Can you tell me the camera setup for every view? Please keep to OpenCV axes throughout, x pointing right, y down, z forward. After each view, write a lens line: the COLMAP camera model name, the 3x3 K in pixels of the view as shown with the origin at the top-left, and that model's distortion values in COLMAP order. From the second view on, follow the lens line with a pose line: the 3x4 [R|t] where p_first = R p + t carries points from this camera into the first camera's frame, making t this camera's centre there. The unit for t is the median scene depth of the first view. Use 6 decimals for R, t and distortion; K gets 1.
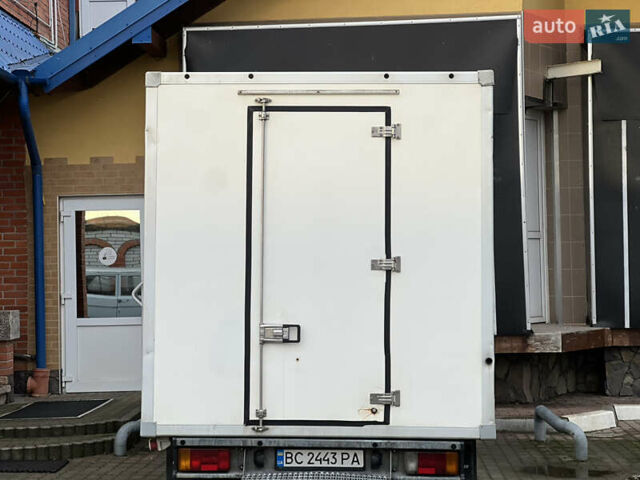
lens RADIAL K [[1424.5, 0, 318.8], [0, 1424.5, 215.0], [0, 0, 1]] dist [-0.098187, 5.702107]
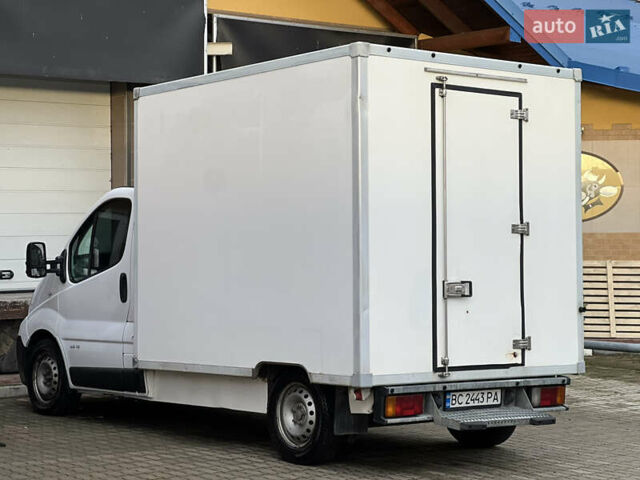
lens RADIAL K [[1424.5, 0, 318.8], [0, 1424.5, 215.0], [0, 0, 1]] dist [-0.098187, 5.702107]
pose [[0.756617, 0.021270, 0.653512, -0.841368], [-0.037063, 0.999259, 0.010387, 0.017478], [-0.652807, -0.032080, 0.756845, 0.226639]]
